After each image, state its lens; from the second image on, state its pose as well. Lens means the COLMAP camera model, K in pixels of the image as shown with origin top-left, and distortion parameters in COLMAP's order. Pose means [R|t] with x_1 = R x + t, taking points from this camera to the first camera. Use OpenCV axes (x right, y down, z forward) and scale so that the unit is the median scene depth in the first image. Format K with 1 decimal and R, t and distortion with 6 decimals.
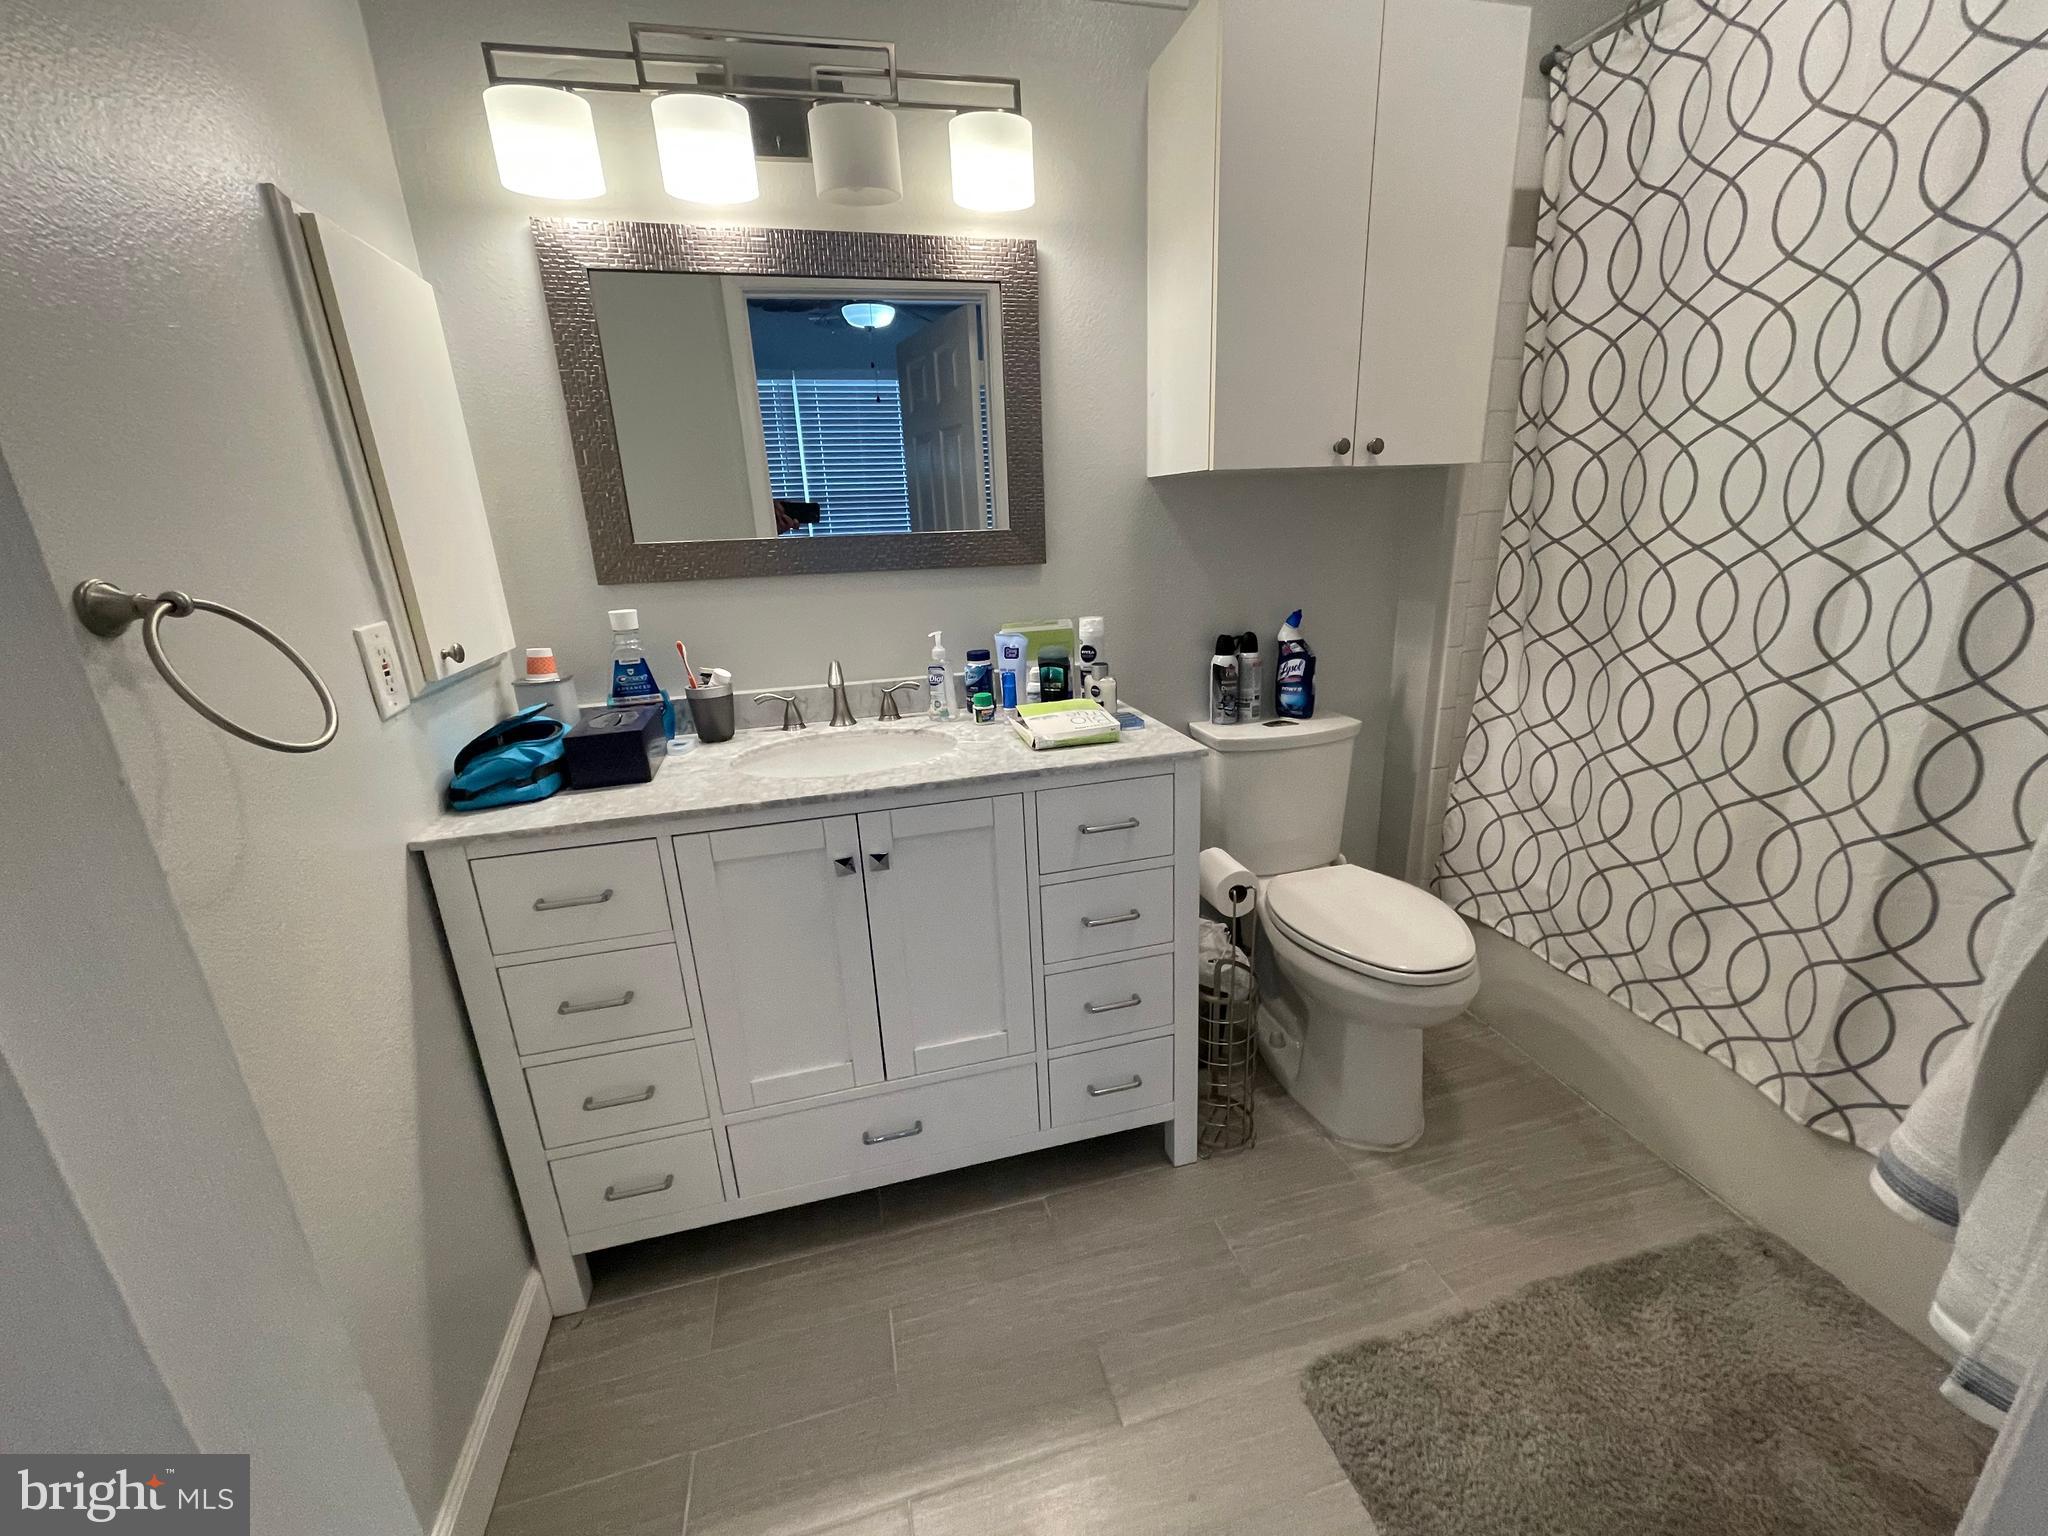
lens RADIAL K [[835.0, 0, 1026.6], [0, 835.0, 763.6], [0, 0, 1]] dist [-0.007415, 0.000000]
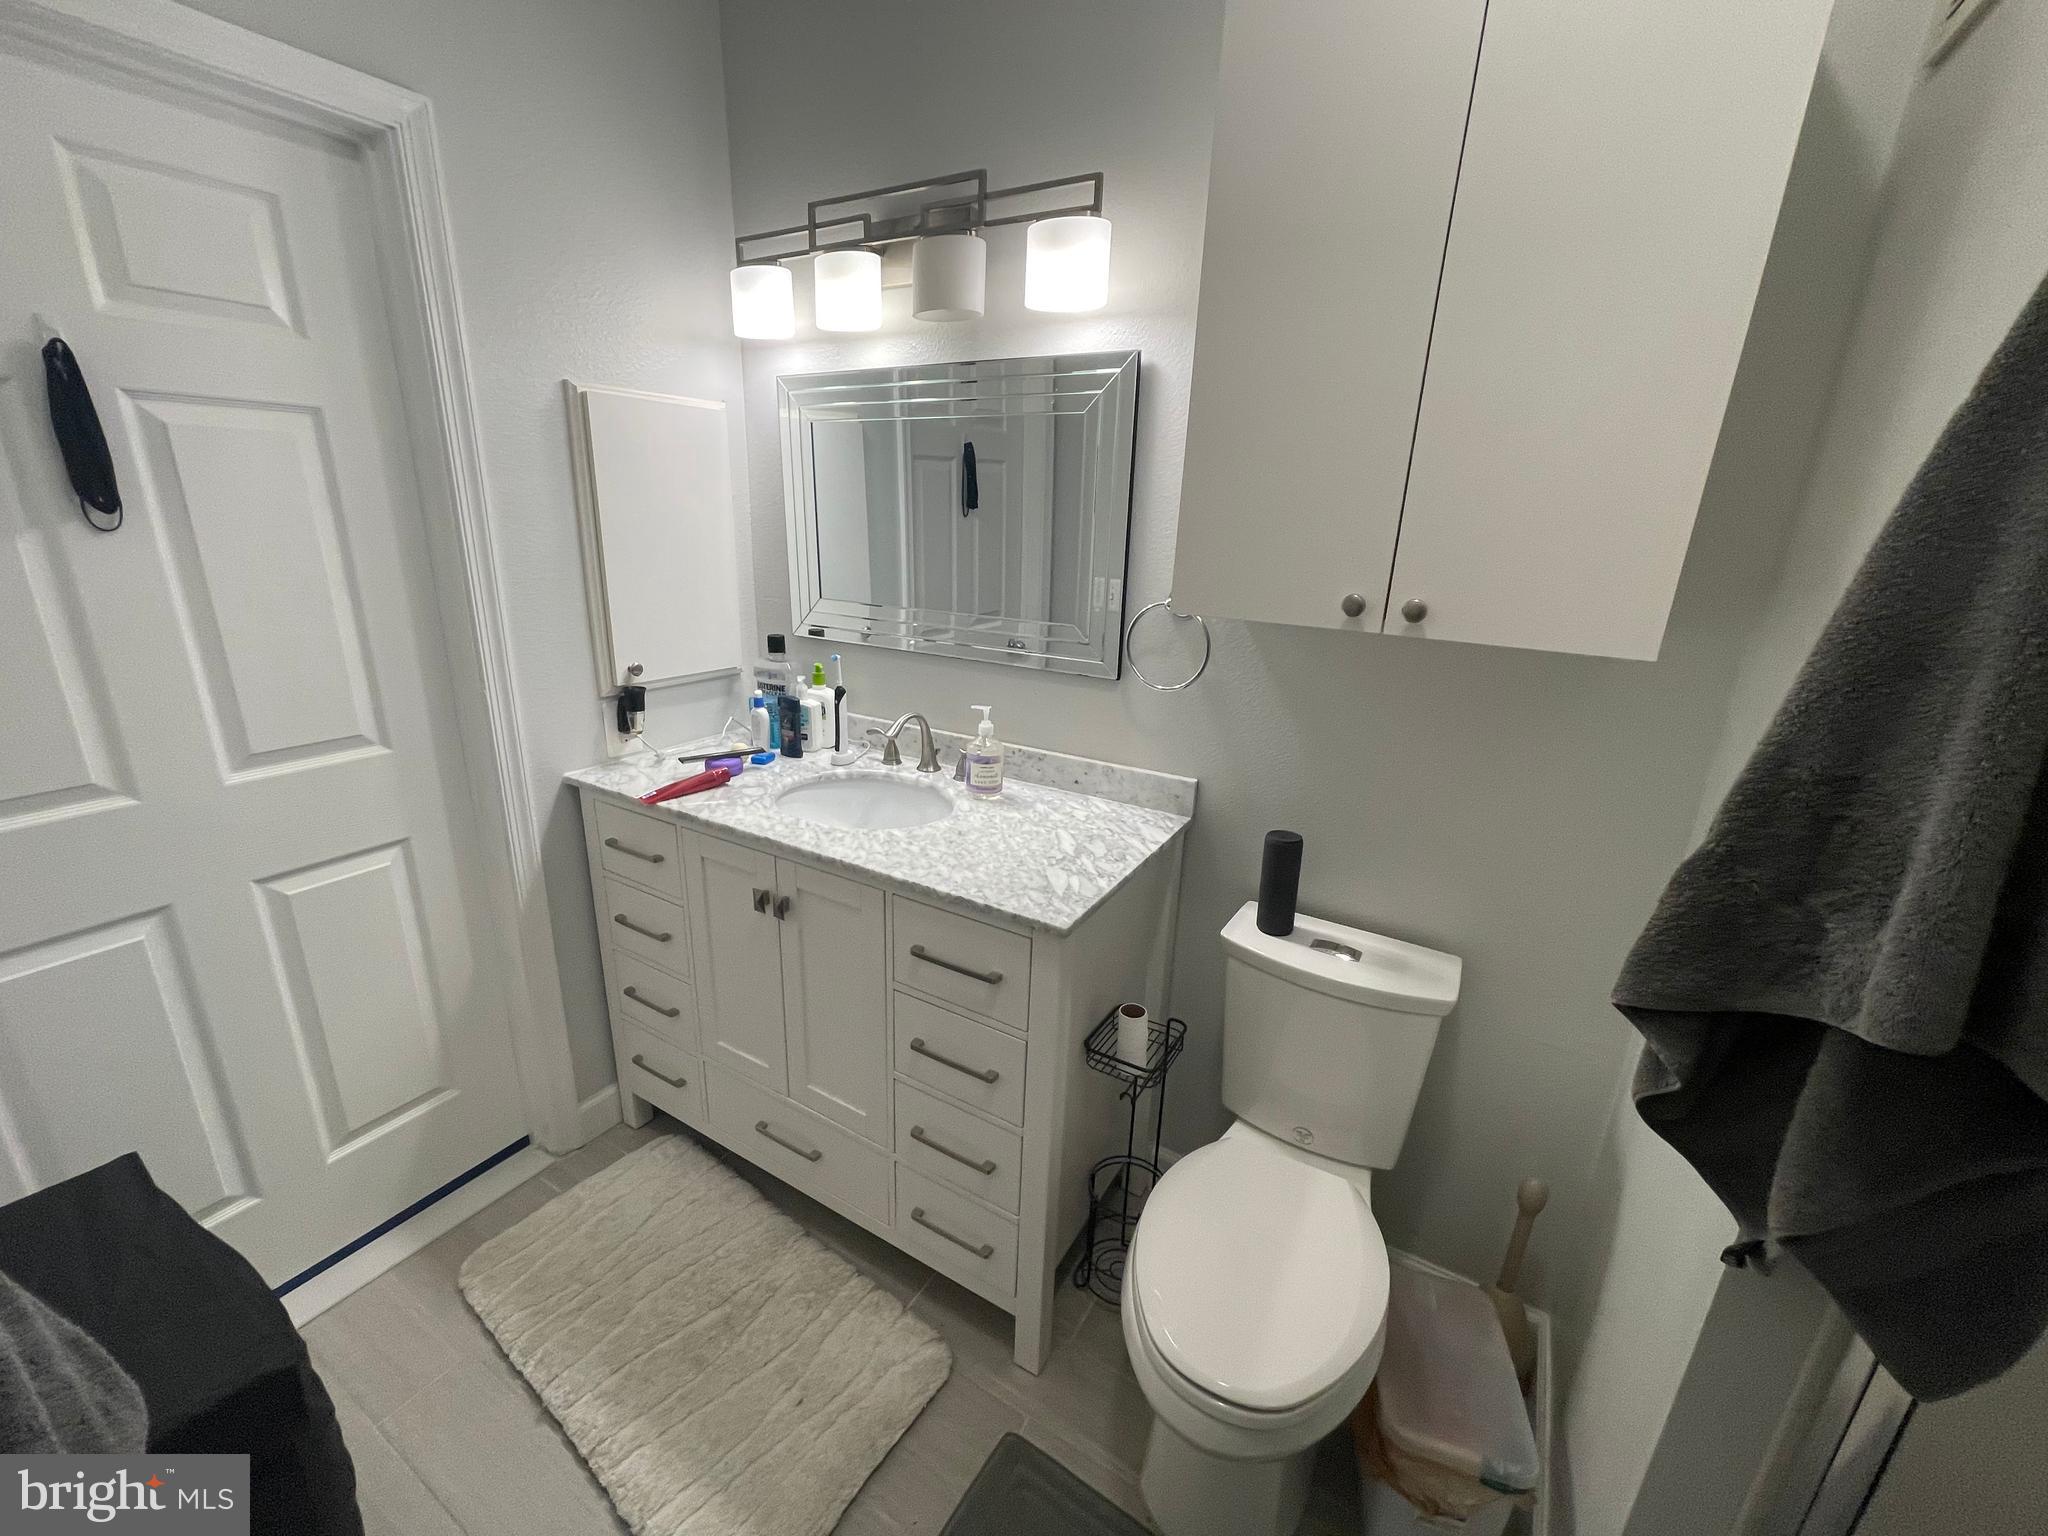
lens RADIAL K [[835.0, 0, 1024.1], [0, 835.0, 769.1], [0, 0, 1]] dist [-0.007415, 0.000000]
pose [[0.706608, 0.268984, -0.654486, 0.718524], [-0.277106, 0.956247, 0.093830, -0.252918], [0.651089, 0.115061, 0.750229, 0.328667]]
